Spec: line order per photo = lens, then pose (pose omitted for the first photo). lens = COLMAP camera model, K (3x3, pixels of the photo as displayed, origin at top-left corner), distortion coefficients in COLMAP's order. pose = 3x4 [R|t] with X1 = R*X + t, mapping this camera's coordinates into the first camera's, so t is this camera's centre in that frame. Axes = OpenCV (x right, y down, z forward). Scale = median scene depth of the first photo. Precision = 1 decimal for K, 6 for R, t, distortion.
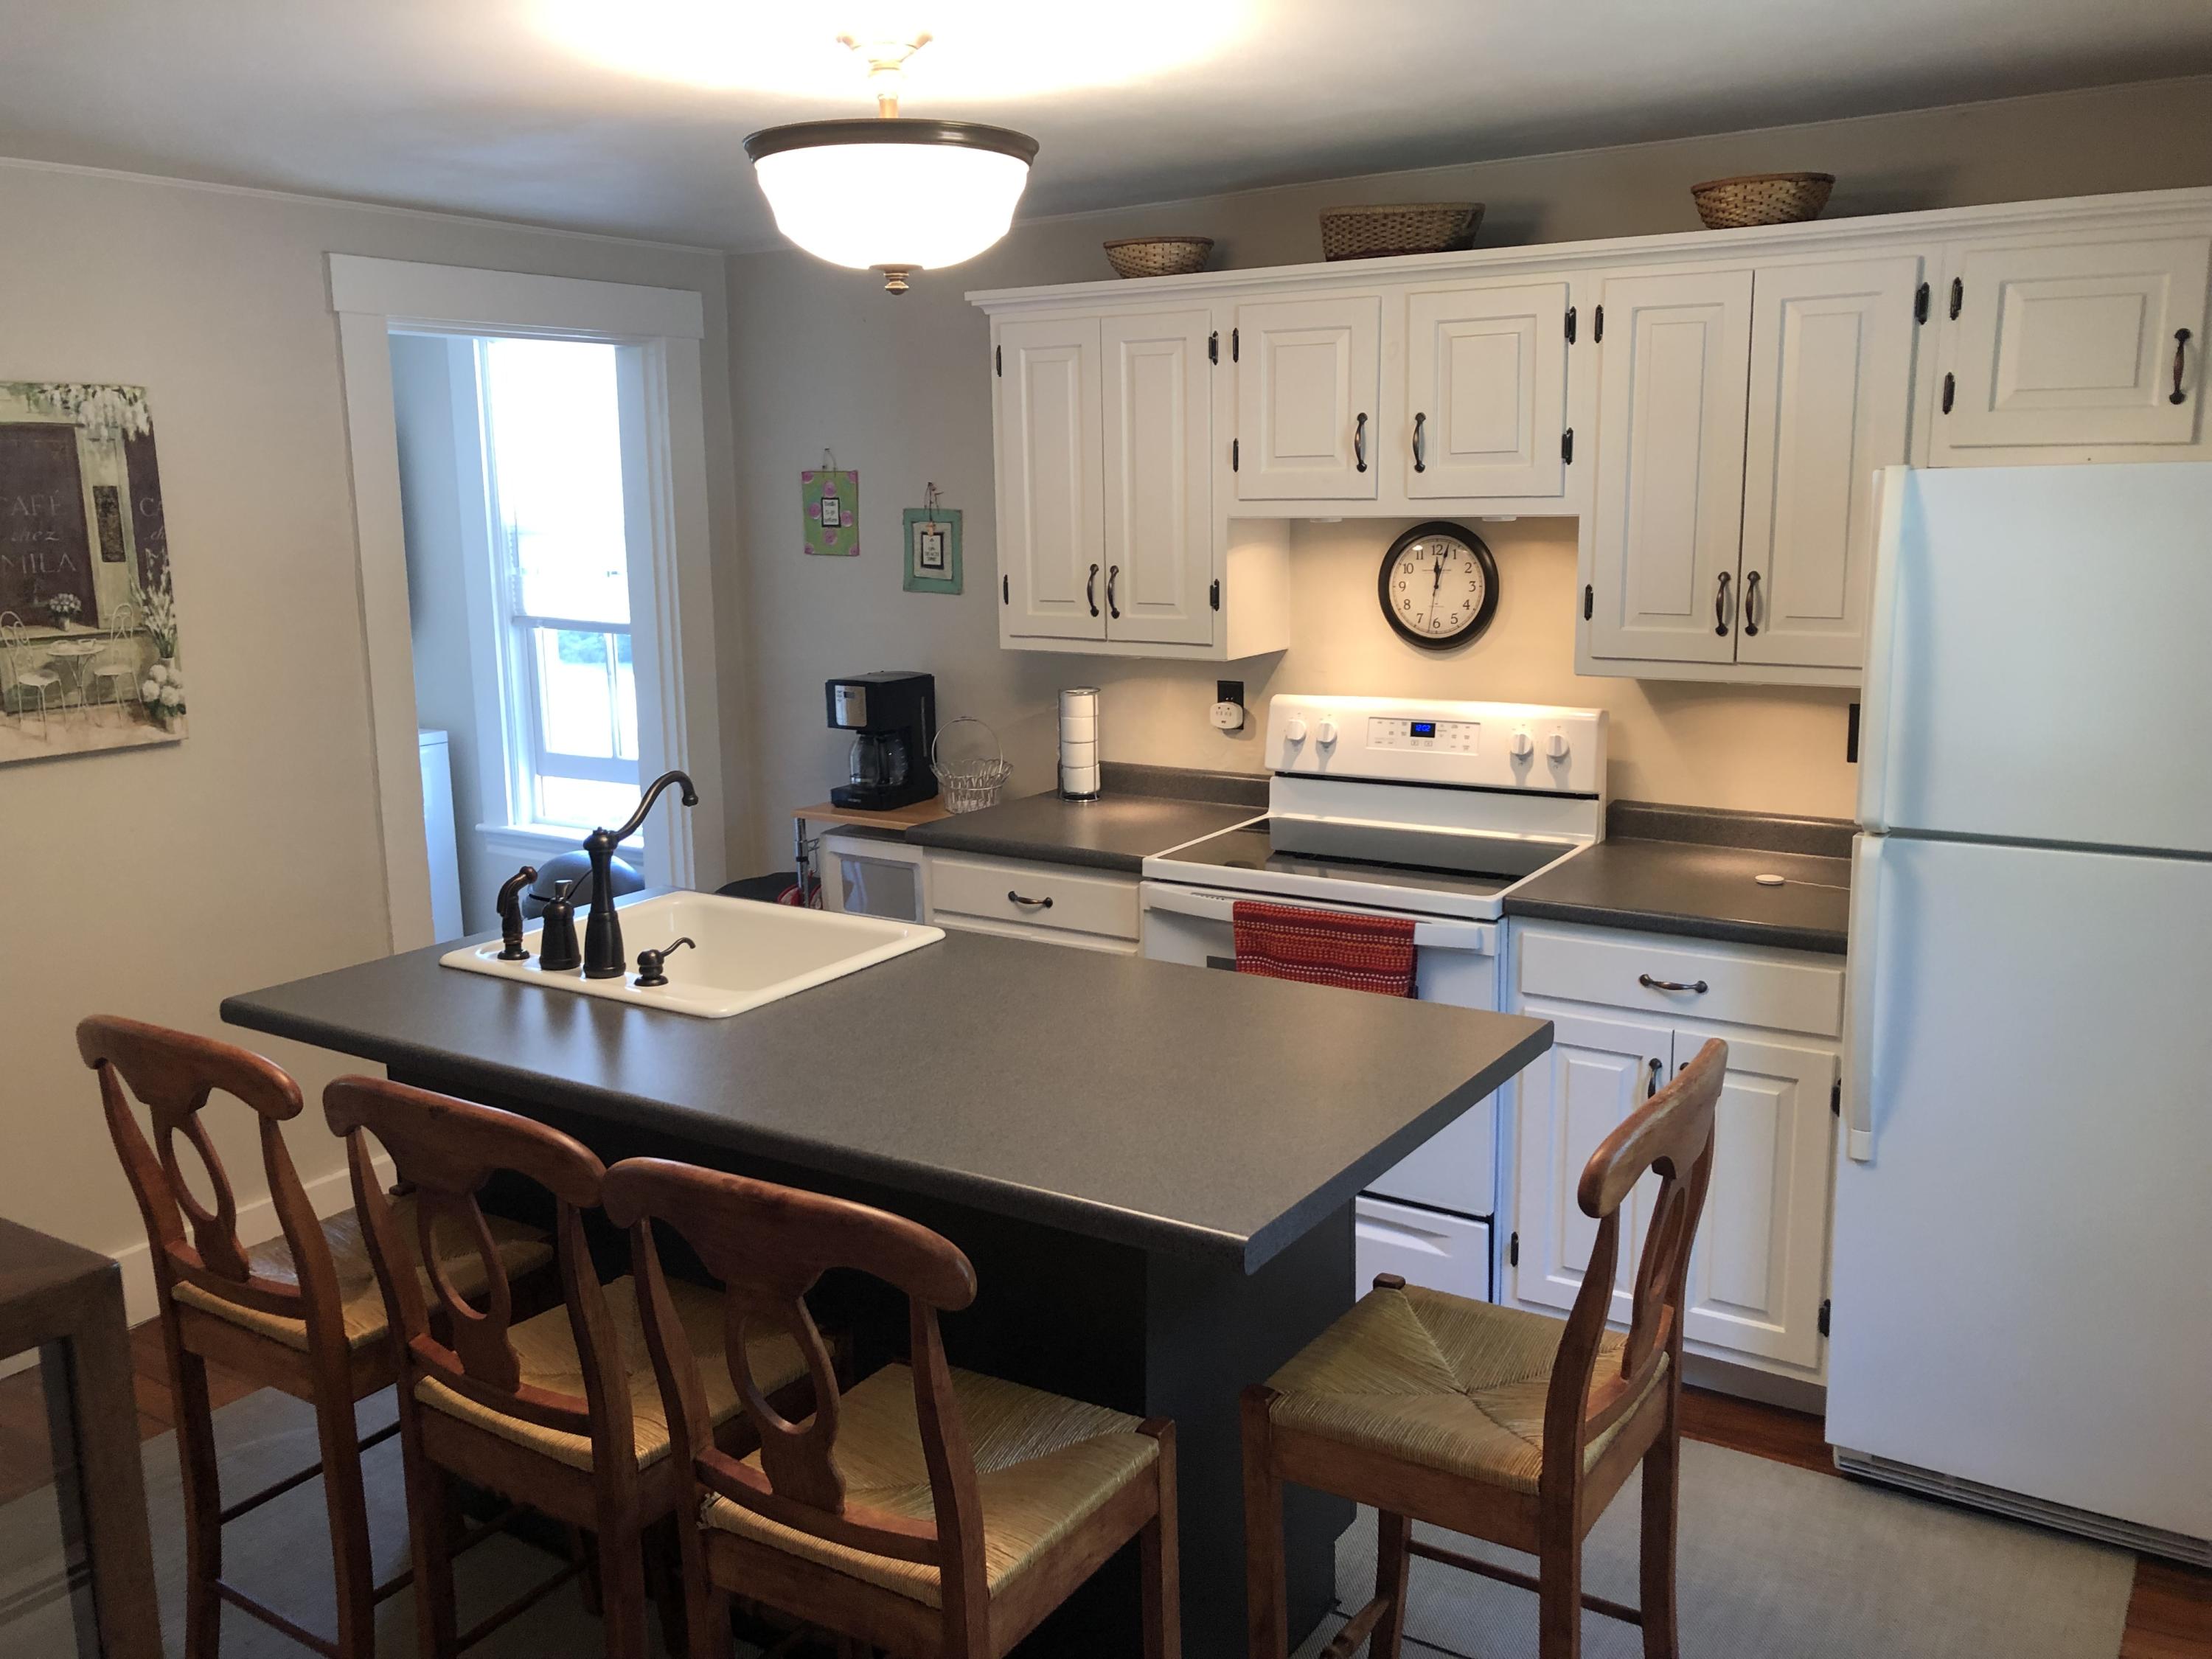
lens RADIAL K [[1793.6, 0, 1107.5], [0, 1793.6, 887.8], [0, 0, 1]] dist [0.000223, -0.004798]
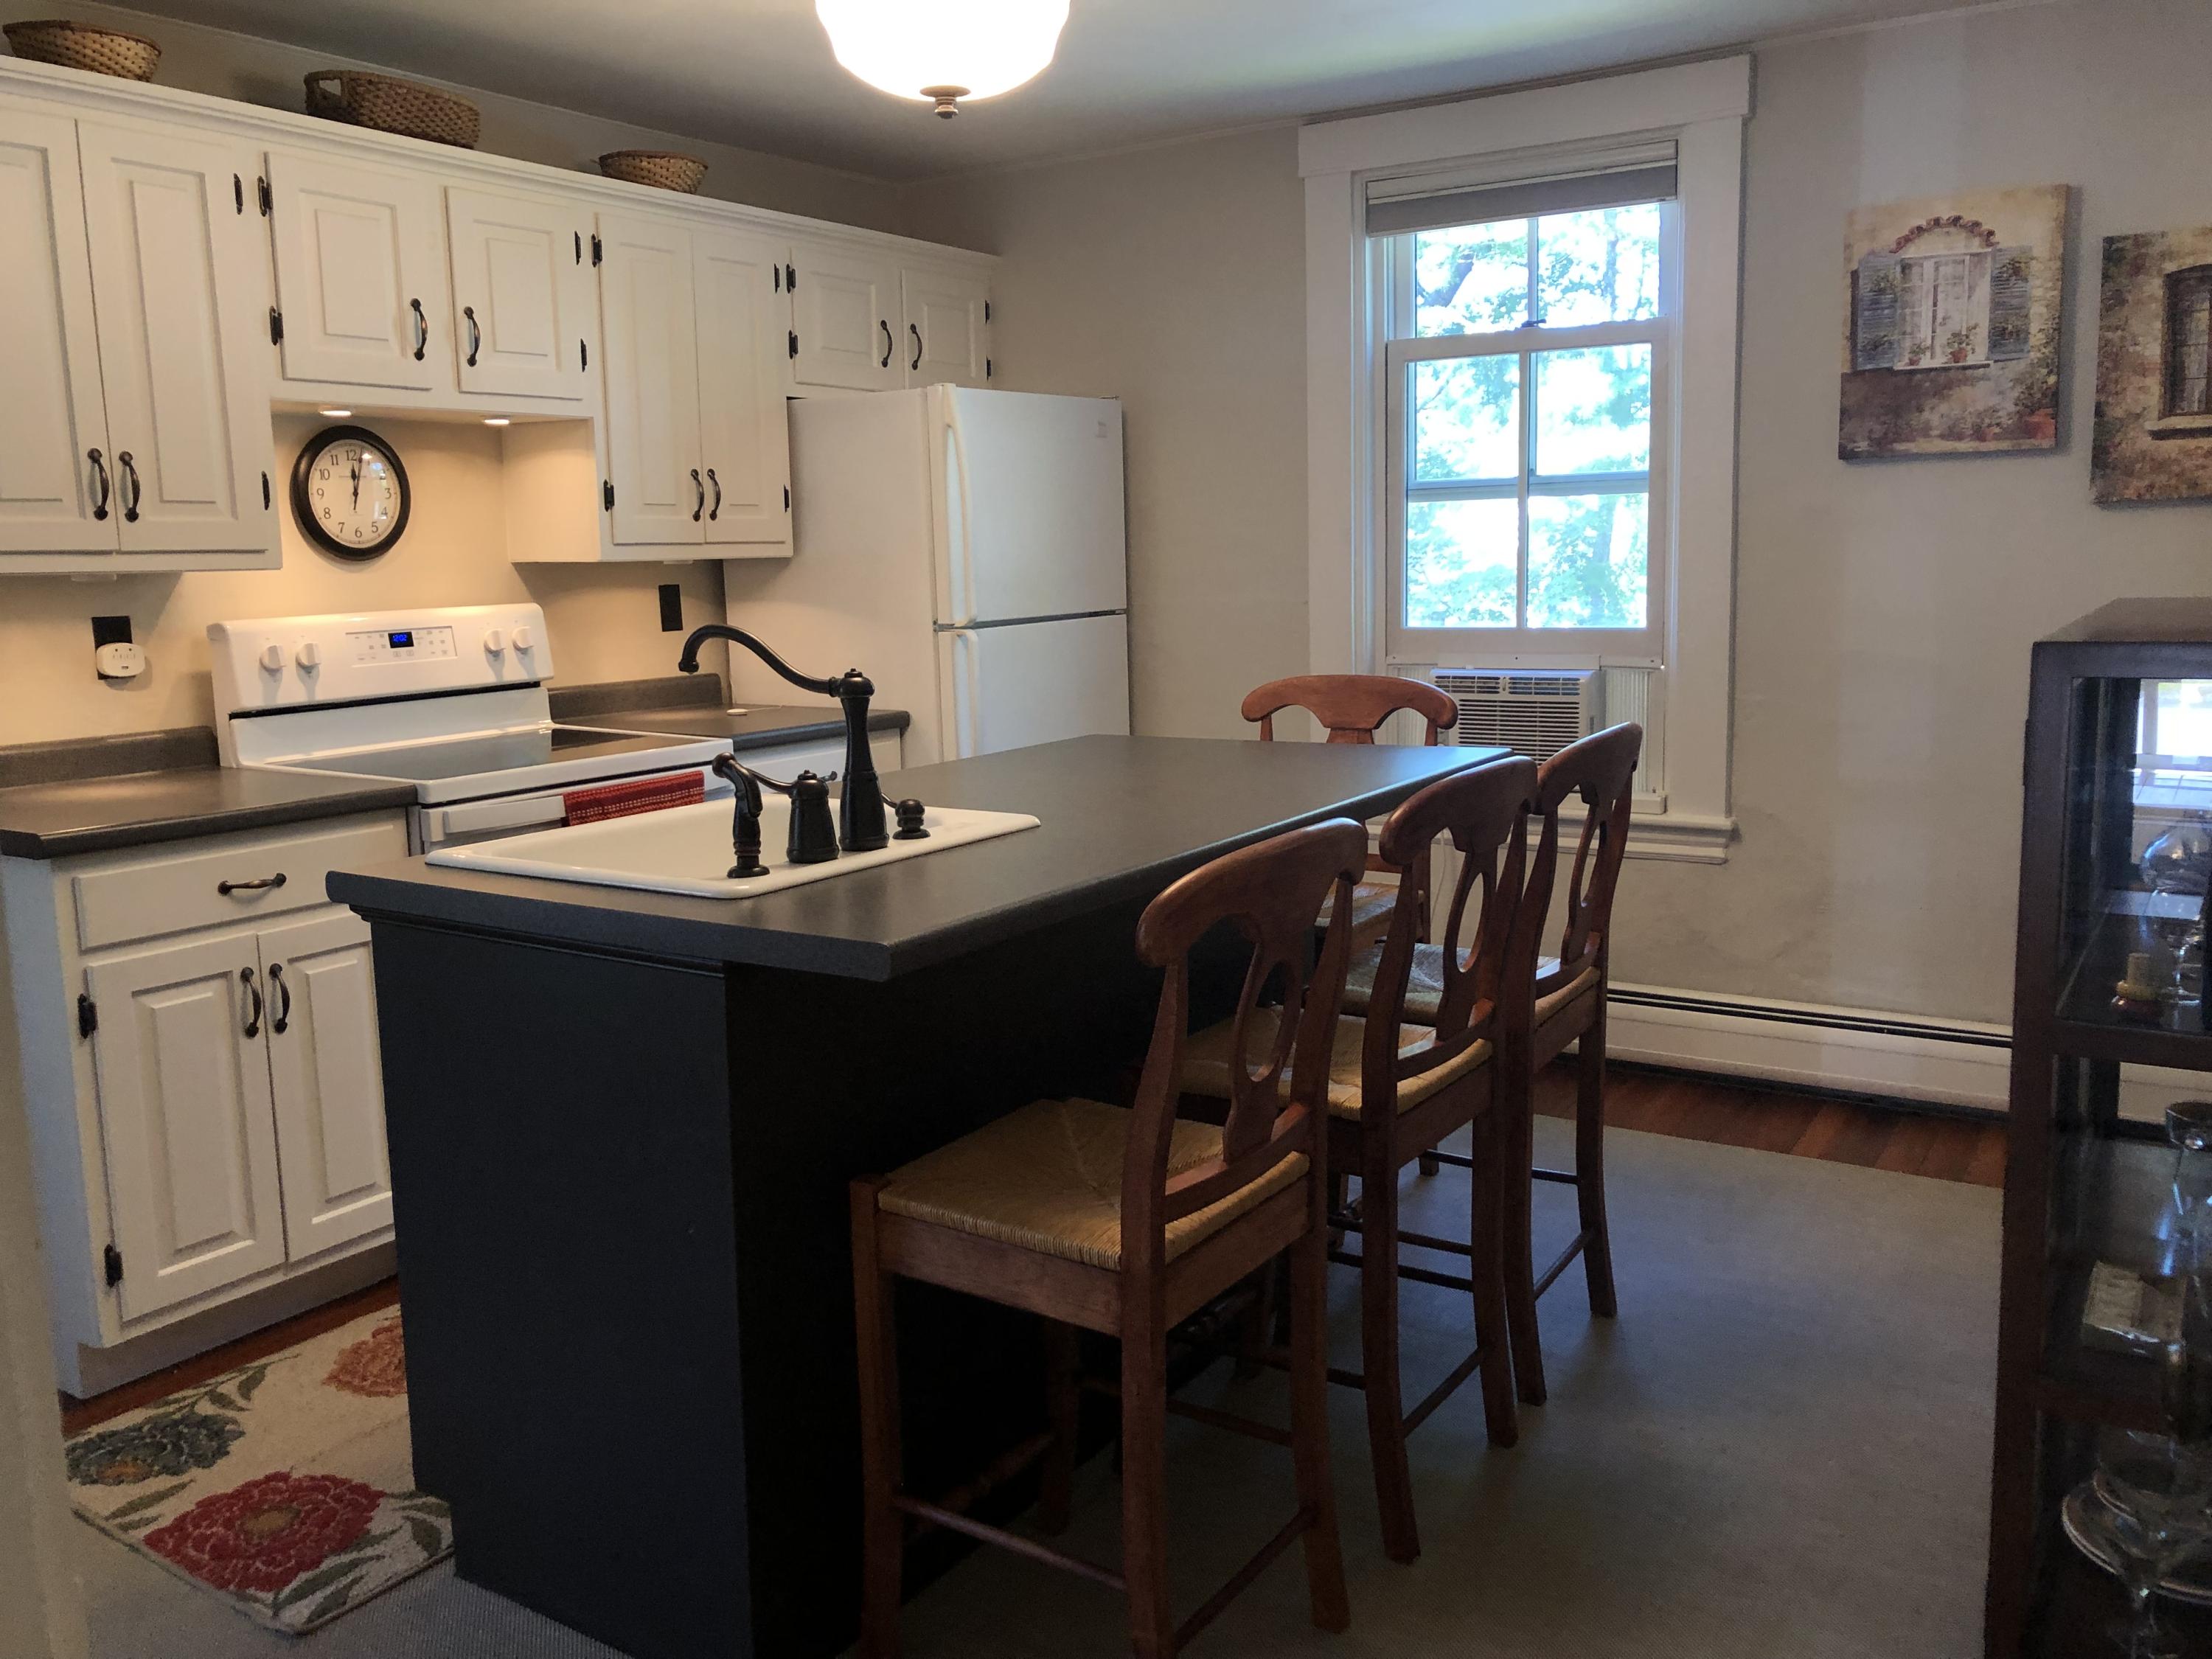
lens RADIAL K [[1817.9, 0, 1106.0], [0, 1817.9, 829.5], [0, 0, 1]] dist [0.012676, 0.004683]
pose [[-0.008446, -0.141067, 0.989964, -0.803956], [0.243561, 0.959894, 0.138860, -0.034395], [-0.969849, 0.242289, 0.026251, 0.634976]]
